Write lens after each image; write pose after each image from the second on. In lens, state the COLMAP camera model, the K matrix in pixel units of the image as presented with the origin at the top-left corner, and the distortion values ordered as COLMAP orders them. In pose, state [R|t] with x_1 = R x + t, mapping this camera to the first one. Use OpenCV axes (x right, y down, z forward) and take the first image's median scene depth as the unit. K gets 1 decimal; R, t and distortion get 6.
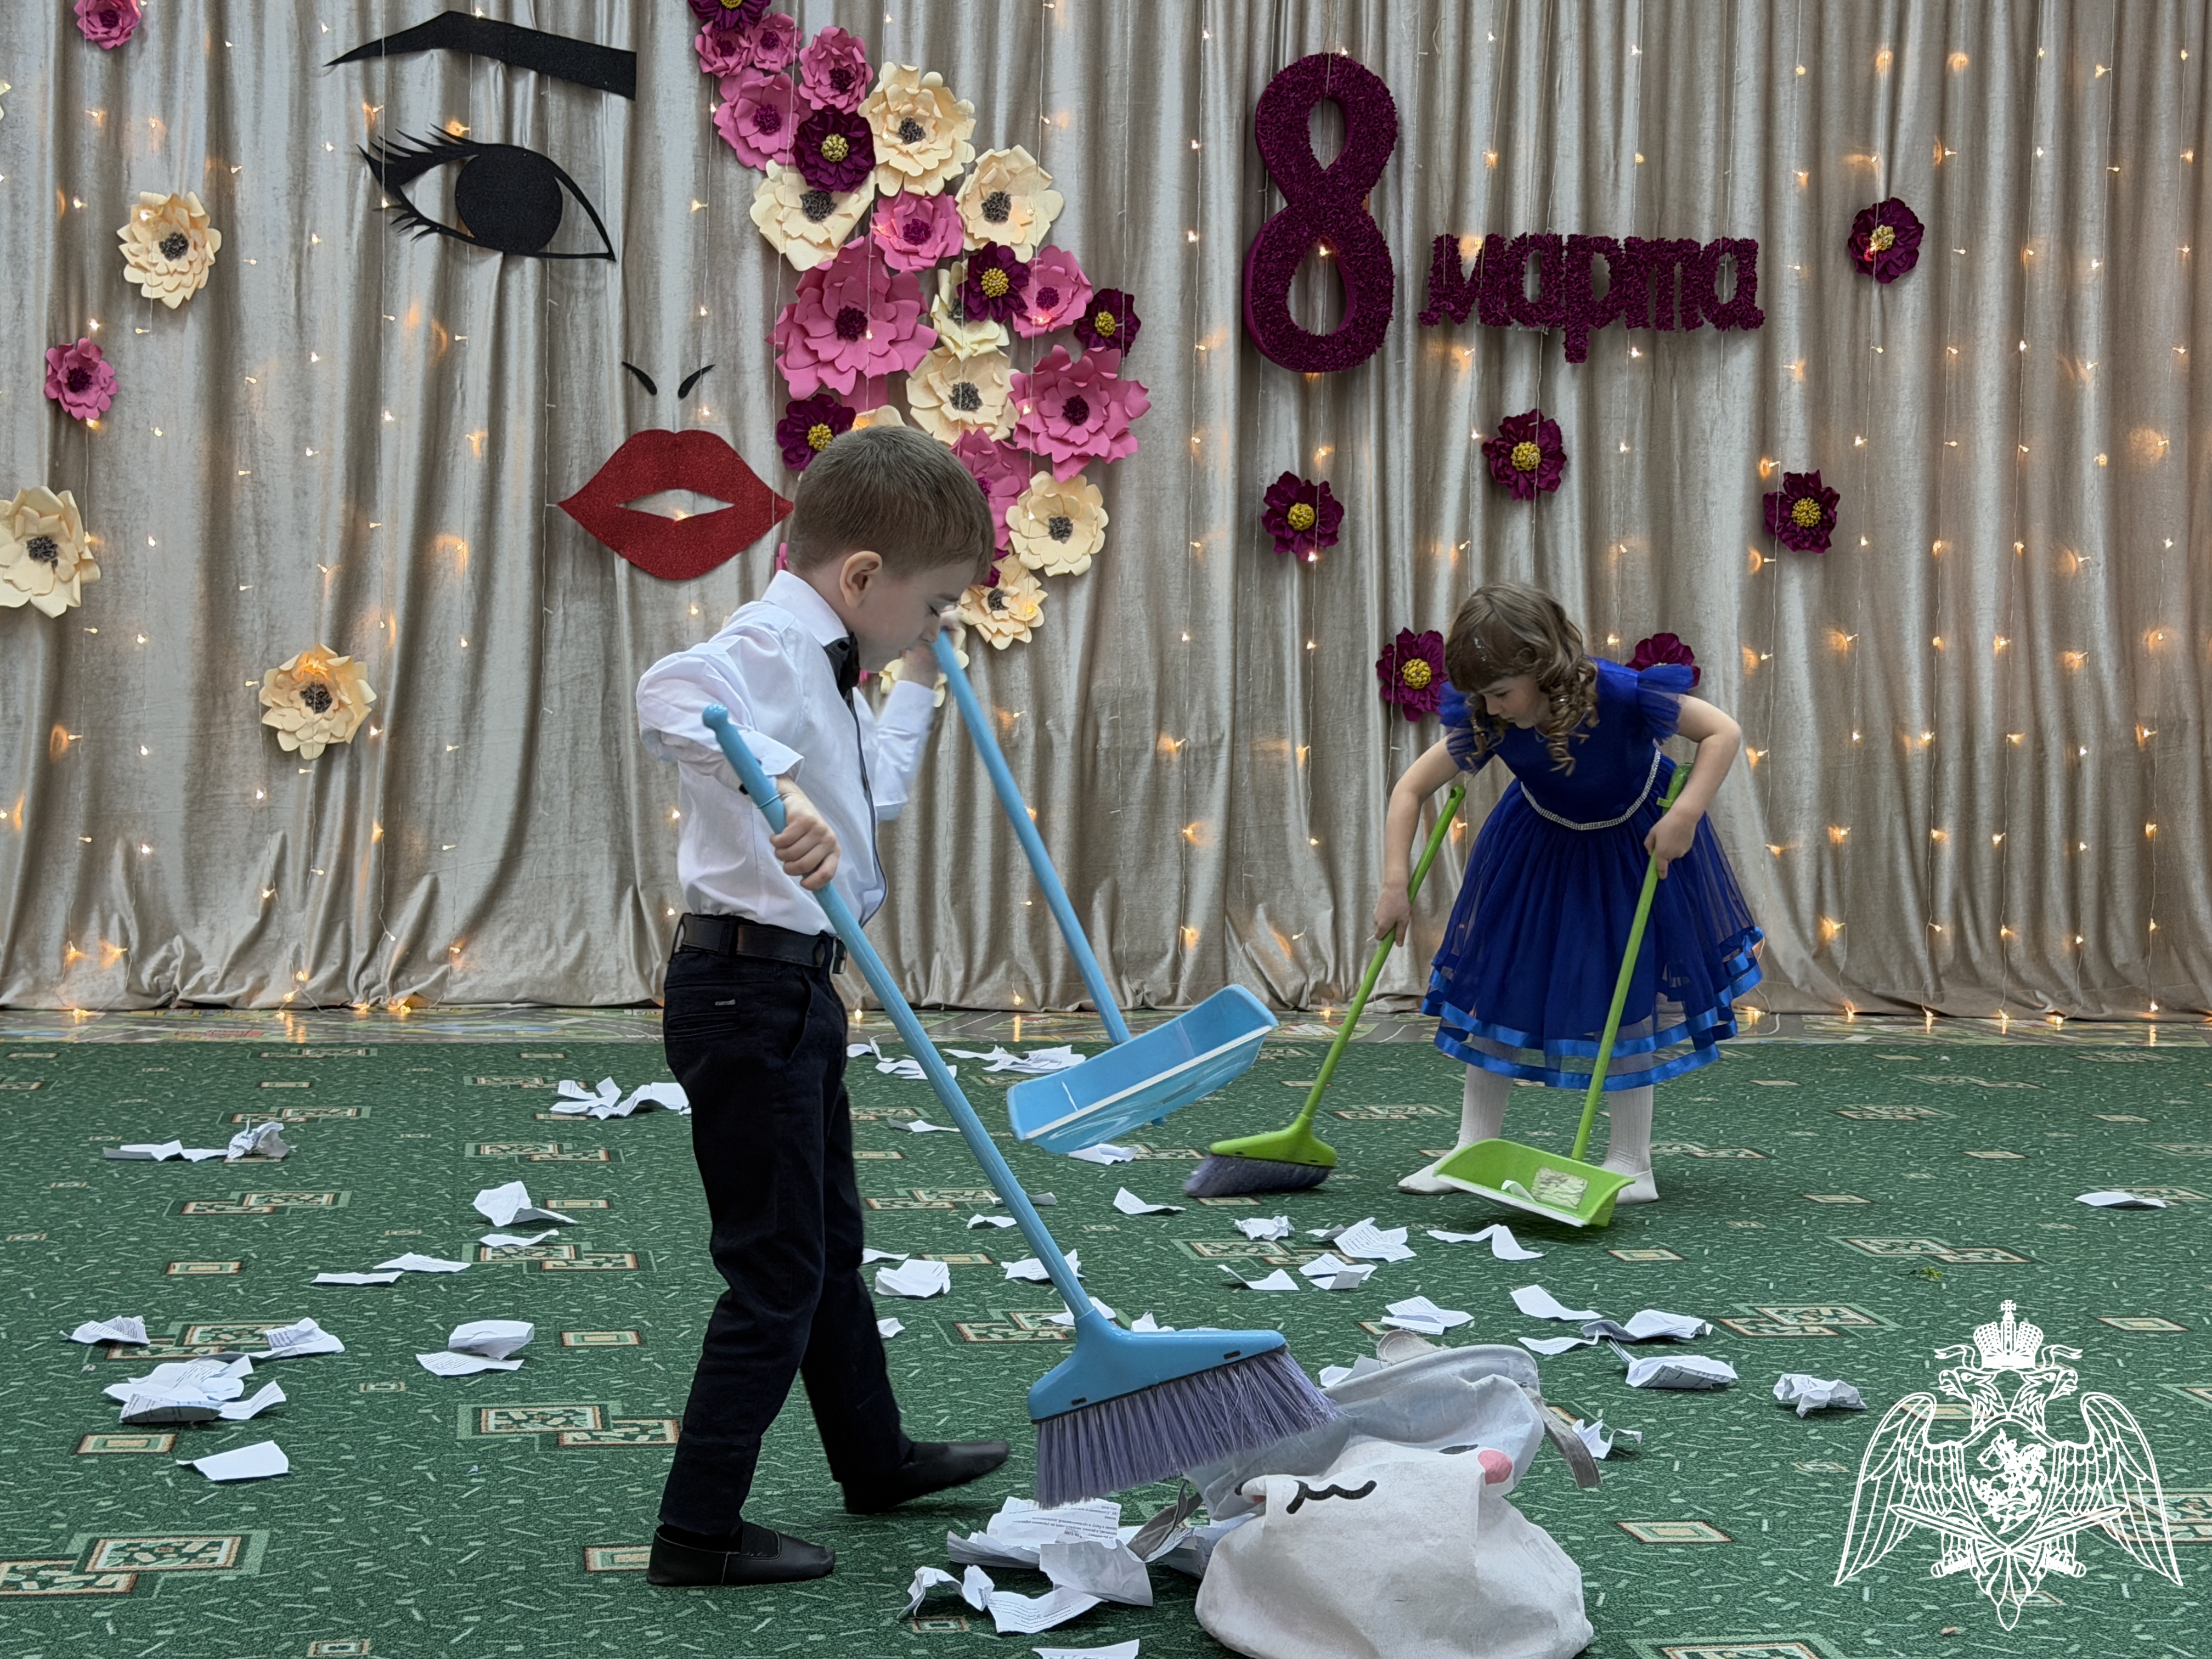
lens RADIAL K [[3371.3, 0, 1110.1], [0, 3371.3, 874.2], [0, 0, 1]] dist [0.115605, 0.000000]
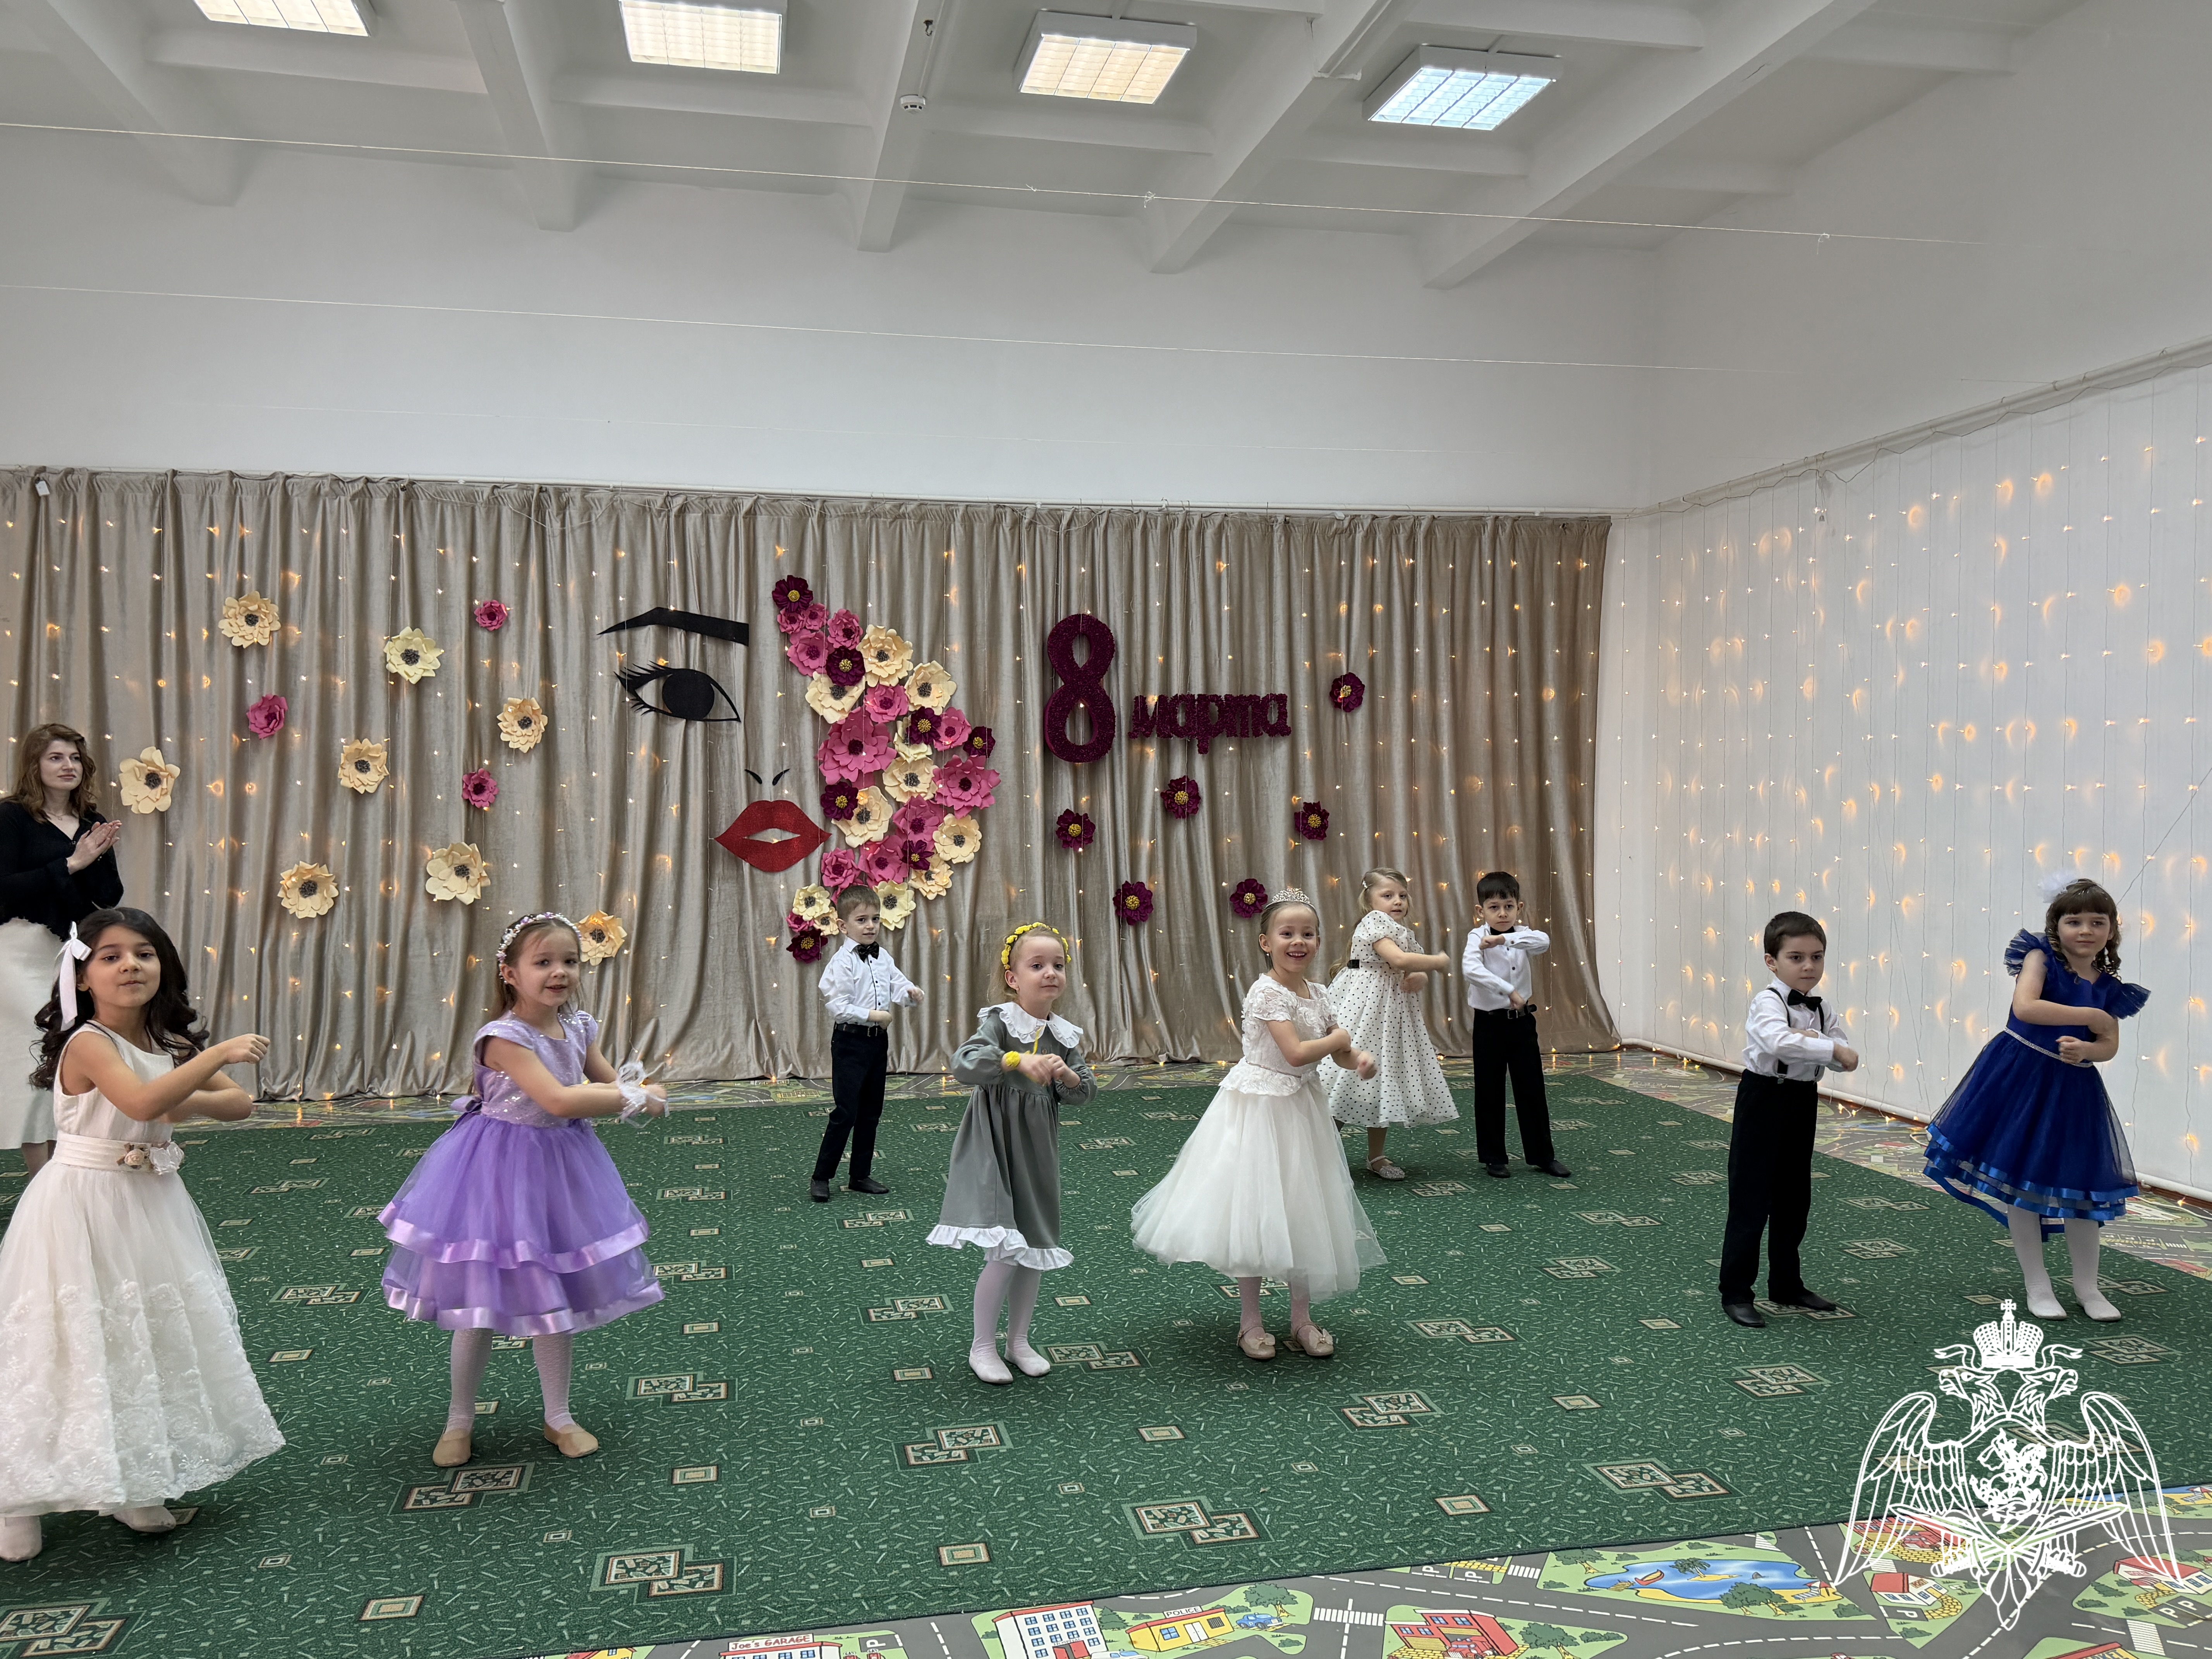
lens RADIAL K [[1736.7, 0, 1114.1], [0, 1736.7, 841.0], [0, 0, 1]] dist [0.119033, -0.153546]
pose [[0.999022, -0.024409, 0.036856, 0.041853], [0.025385, 0.999334, -0.026228, -0.071790], [-0.036192, 0.027138, 0.998976, -0.080017]]
